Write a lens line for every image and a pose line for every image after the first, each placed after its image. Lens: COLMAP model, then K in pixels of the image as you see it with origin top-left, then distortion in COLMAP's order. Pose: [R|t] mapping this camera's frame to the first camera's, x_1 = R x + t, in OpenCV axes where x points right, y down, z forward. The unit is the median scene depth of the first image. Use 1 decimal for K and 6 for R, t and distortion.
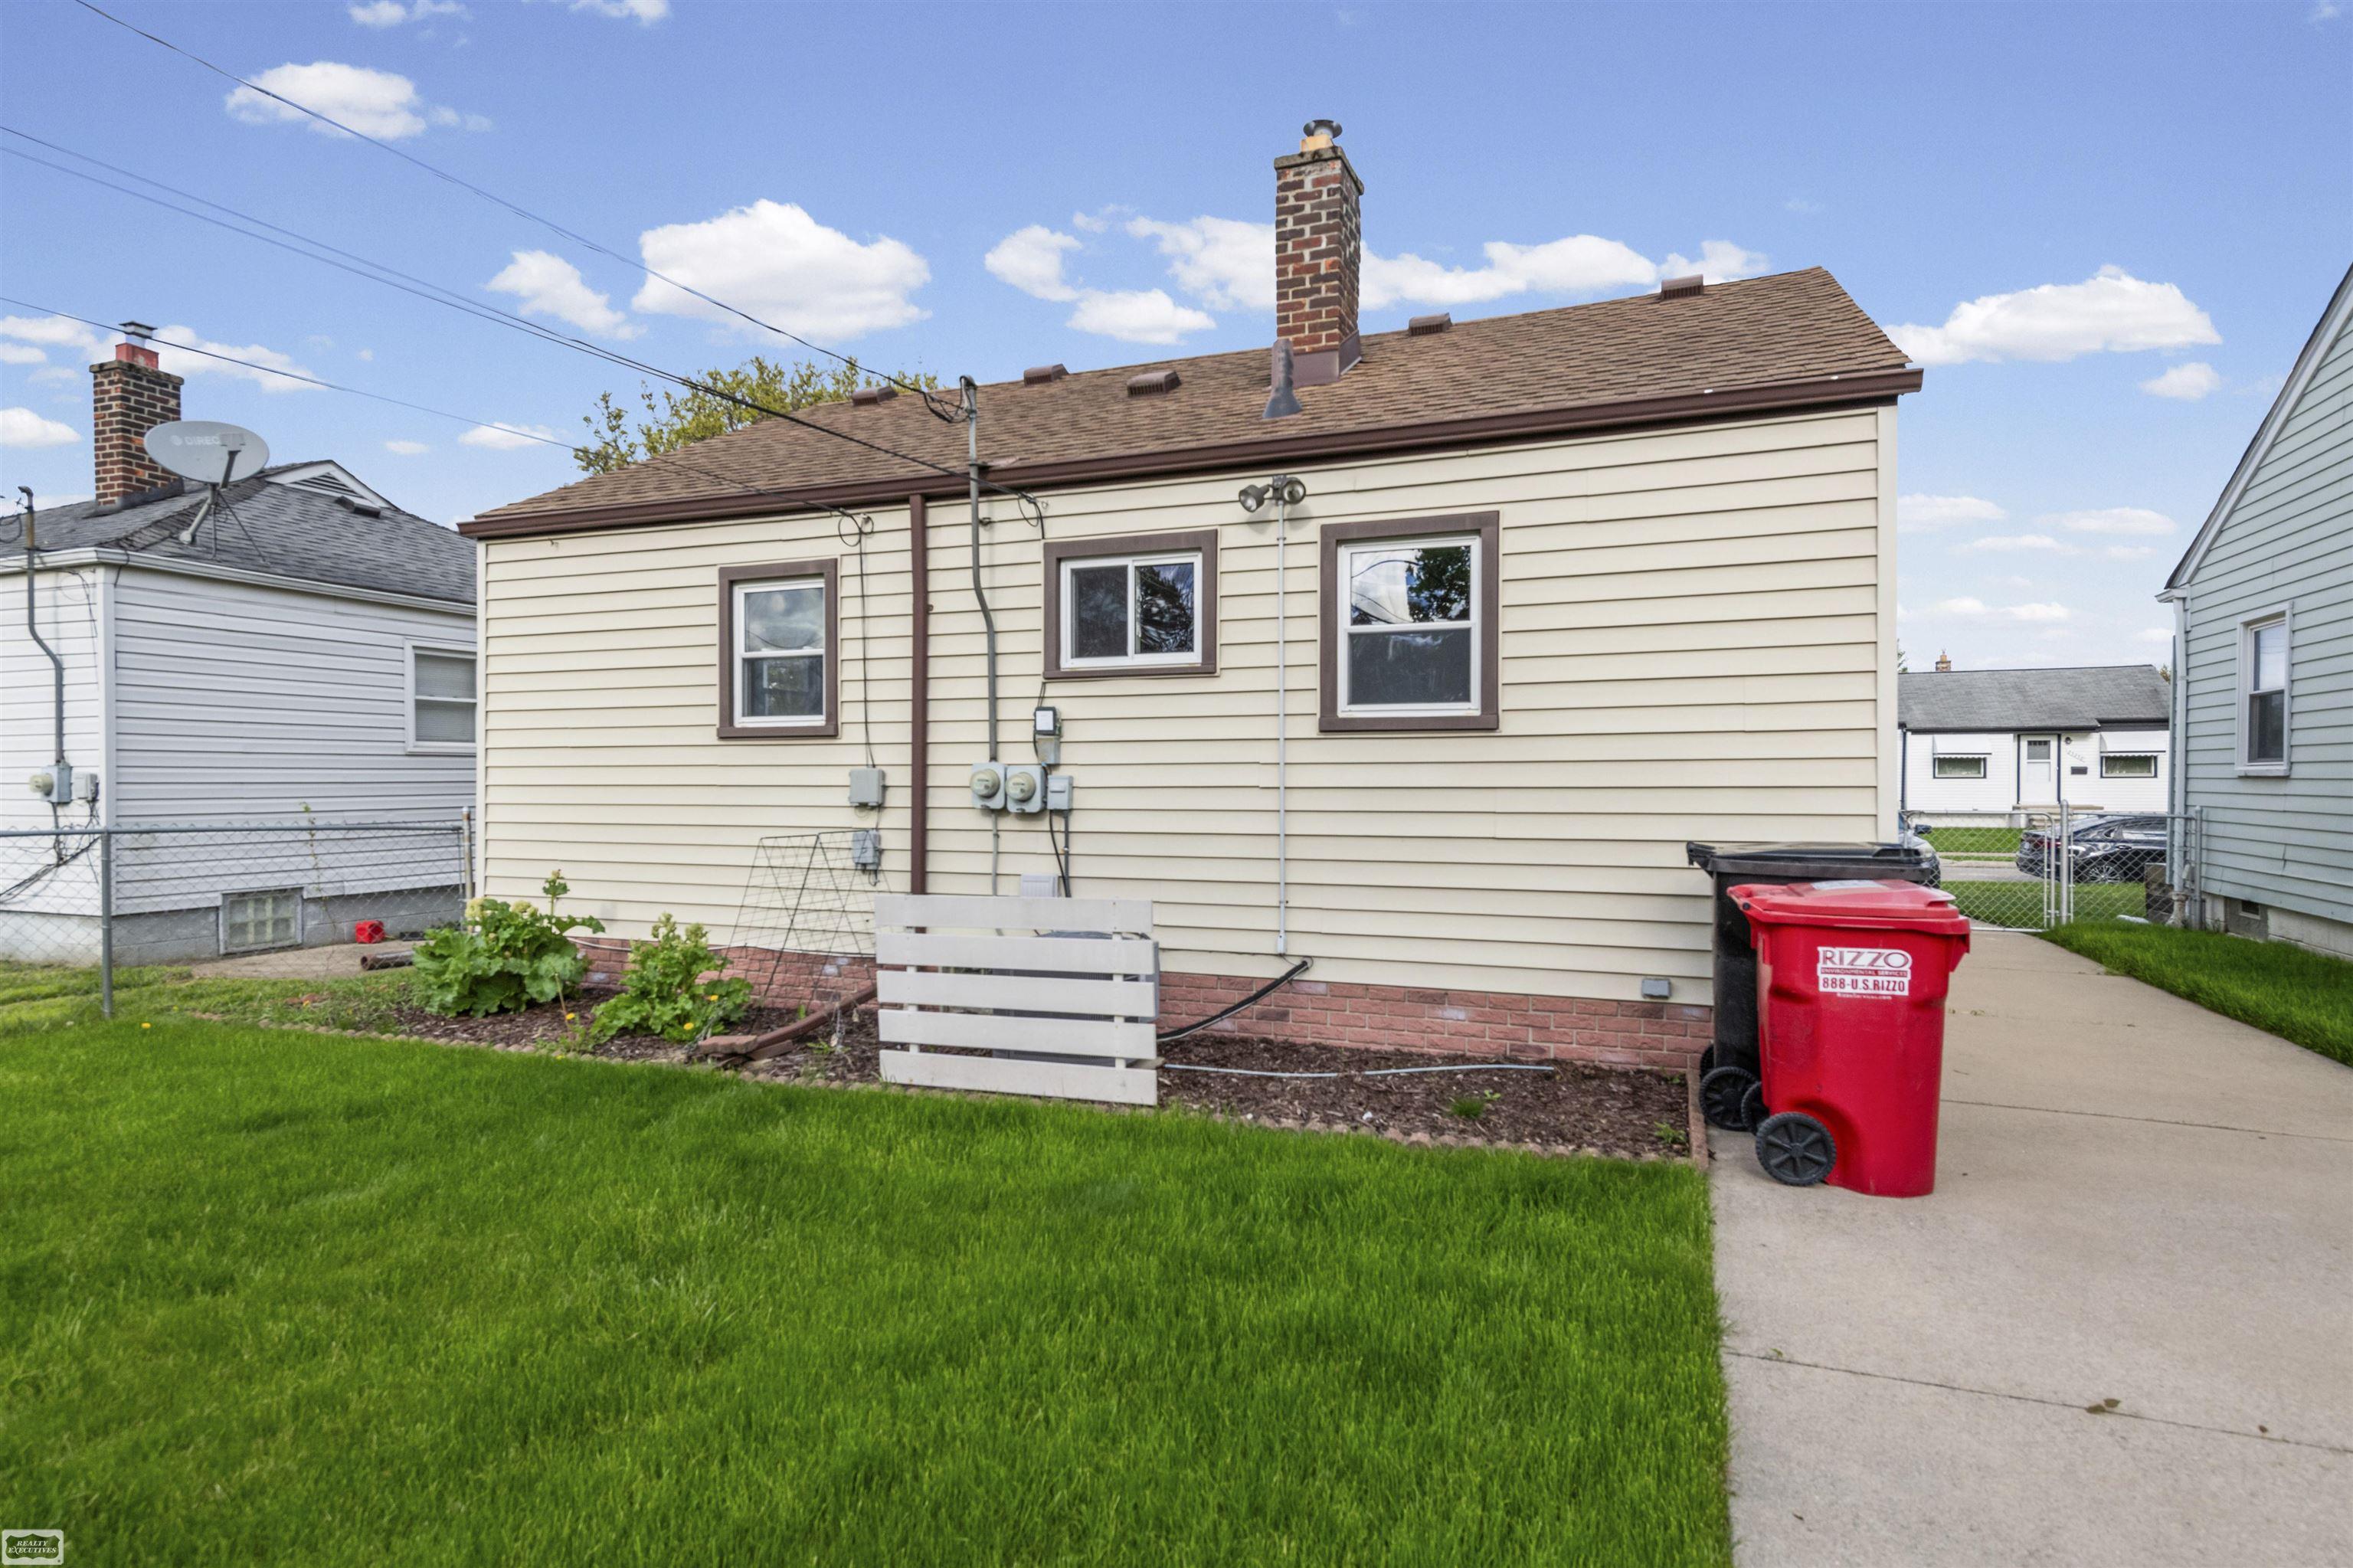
lens RADIAL K [[1238.3, 0, 1176.5], [0, 1238.3, 784.0], [0, 0, 1]] dist [0.010557, -0.001330]
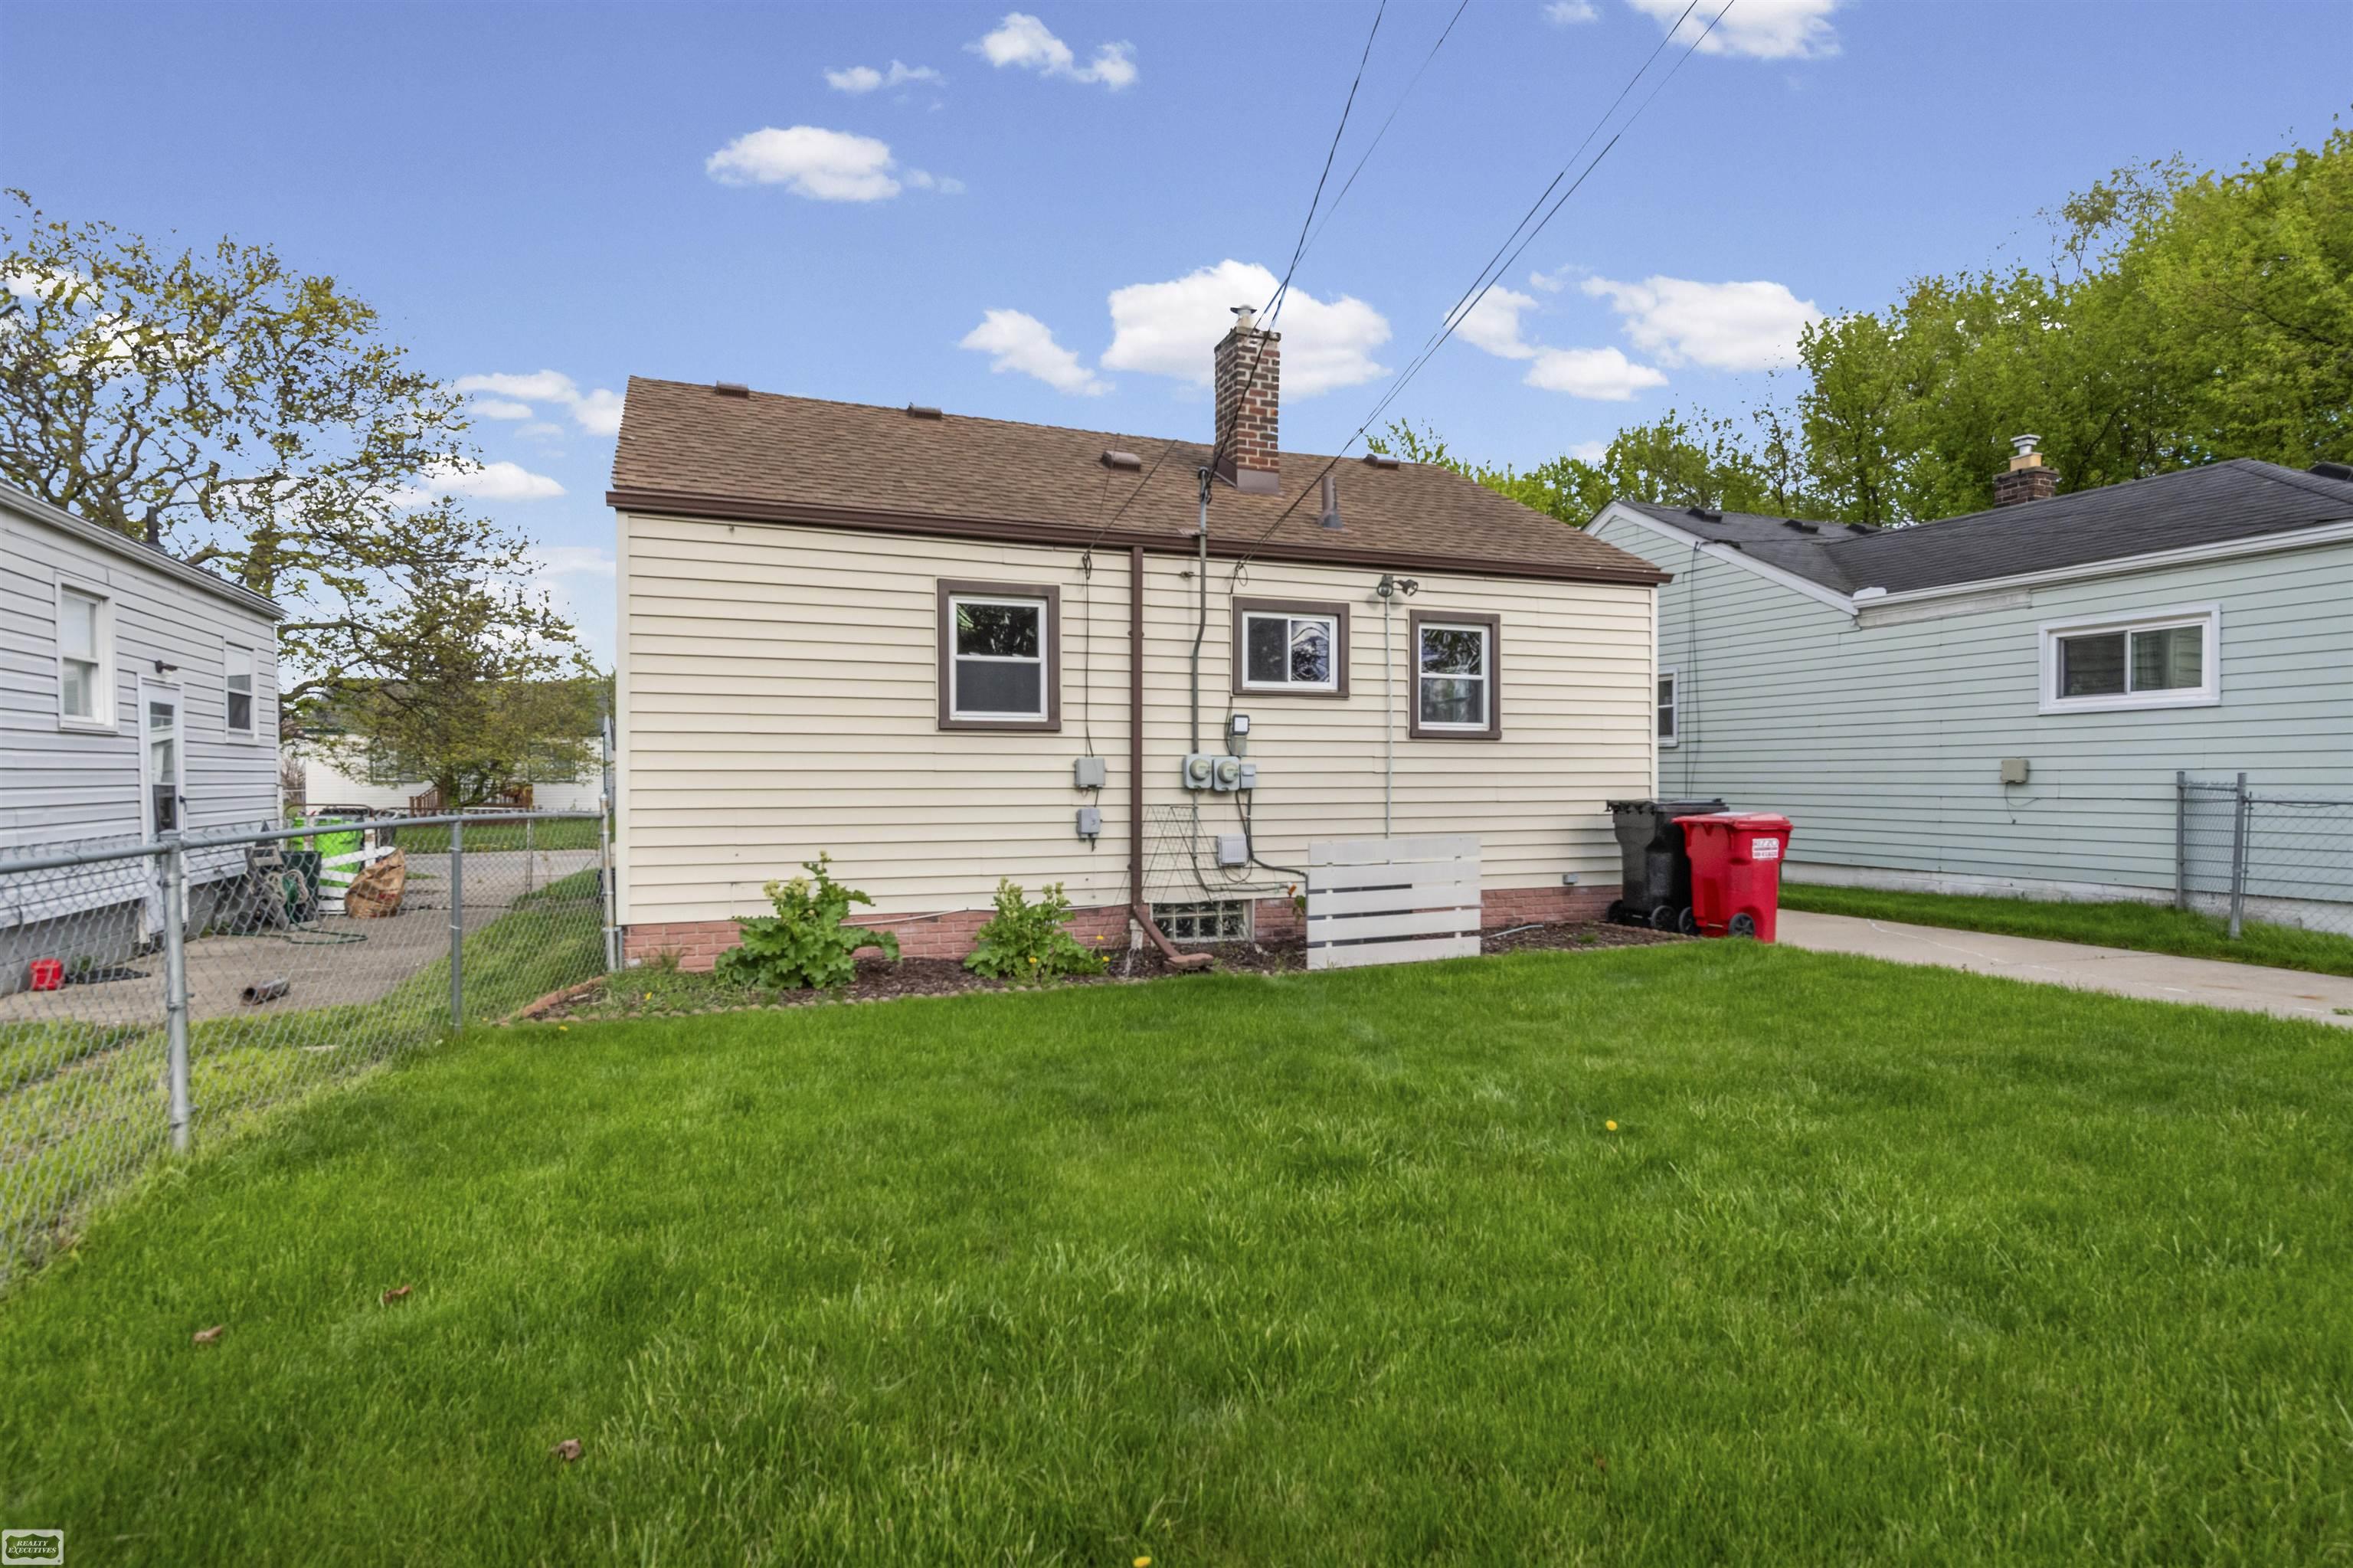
lens RADIAL K [[1238.3, 0, 1176.5], [0, 1238.3, 784.0], [0, 0, 1]] dist [0.010557, -0.001330]
pose [[0.731520, -0.001991, 0.681817, -1.095768], [0.002708, 0.999996, 0.000014, 0.015347], [-0.681815, 0.001836, 0.731523, 0.027232]]
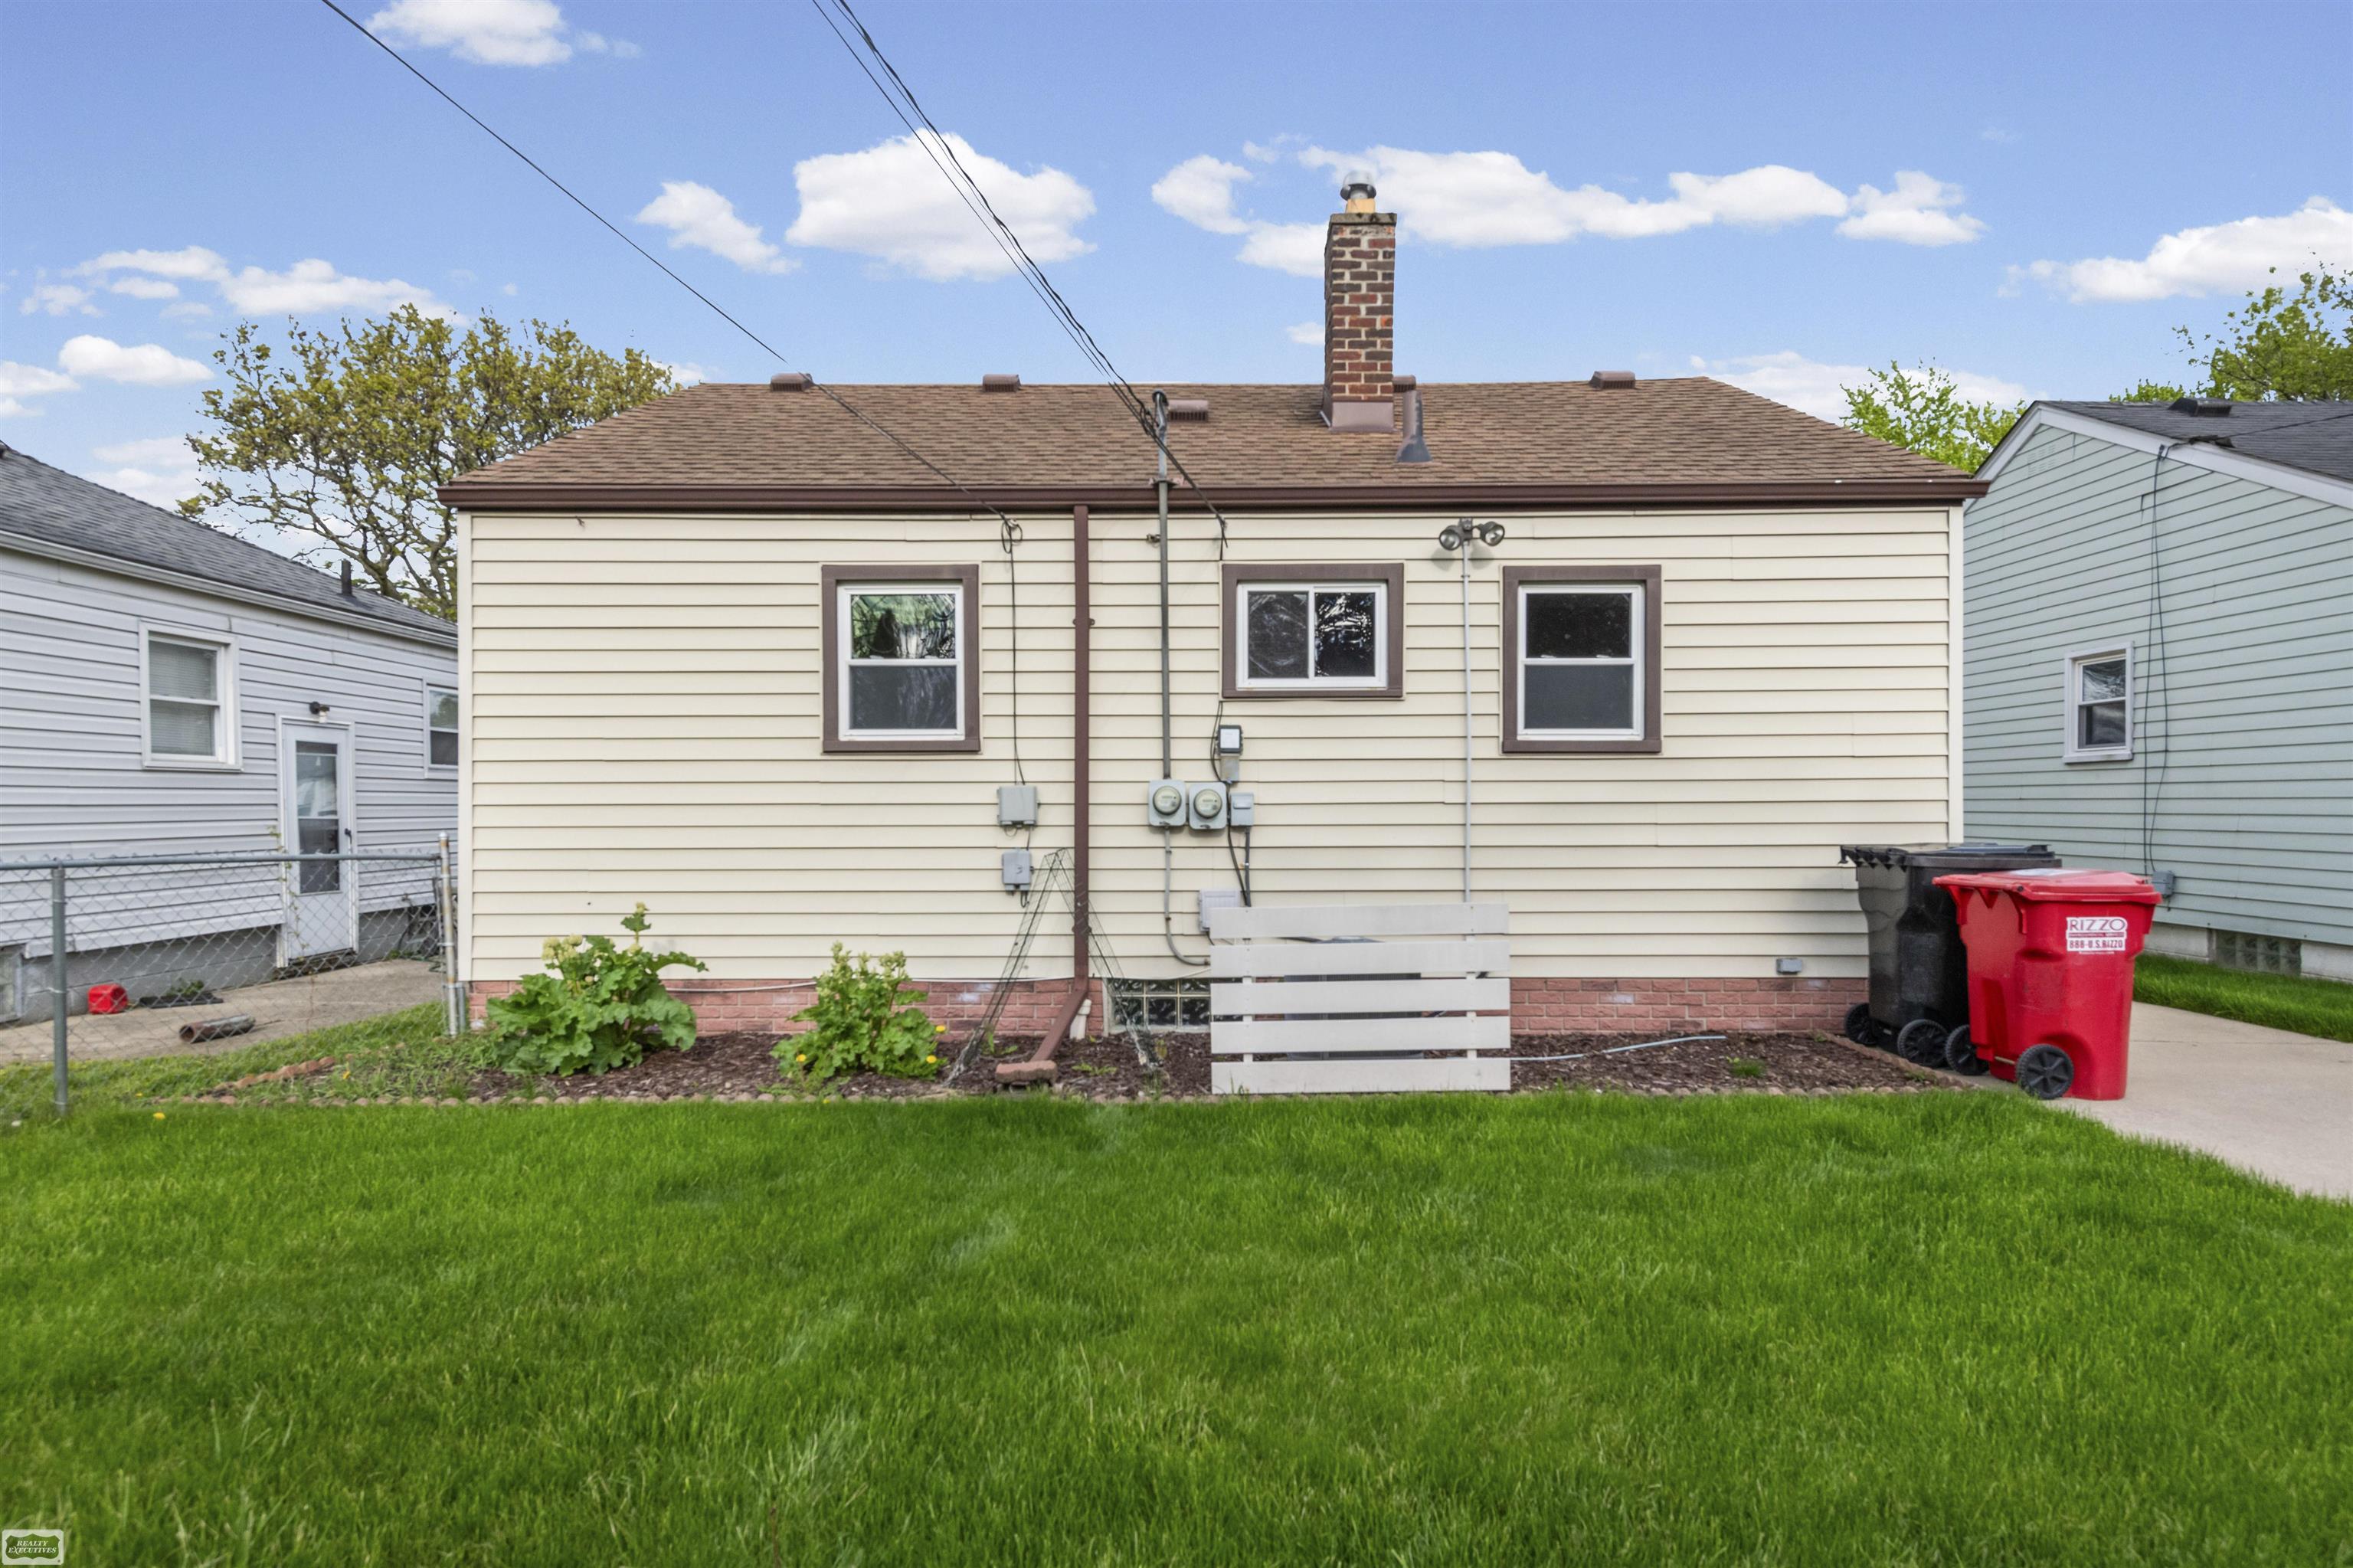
lens RADIAL K [[1249.8, 0, 1180.9], [0, 1249.8, 818.2], [0, 0, 1]] dist [0.011286, -0.001058]
pose [[0.933745, -0.004900, 0.357906, -0.505572], [0.003566, 0.999984, 0.004387, 0.009522], [-0.357922, -0.002820, 0.933747, 0.051627]]
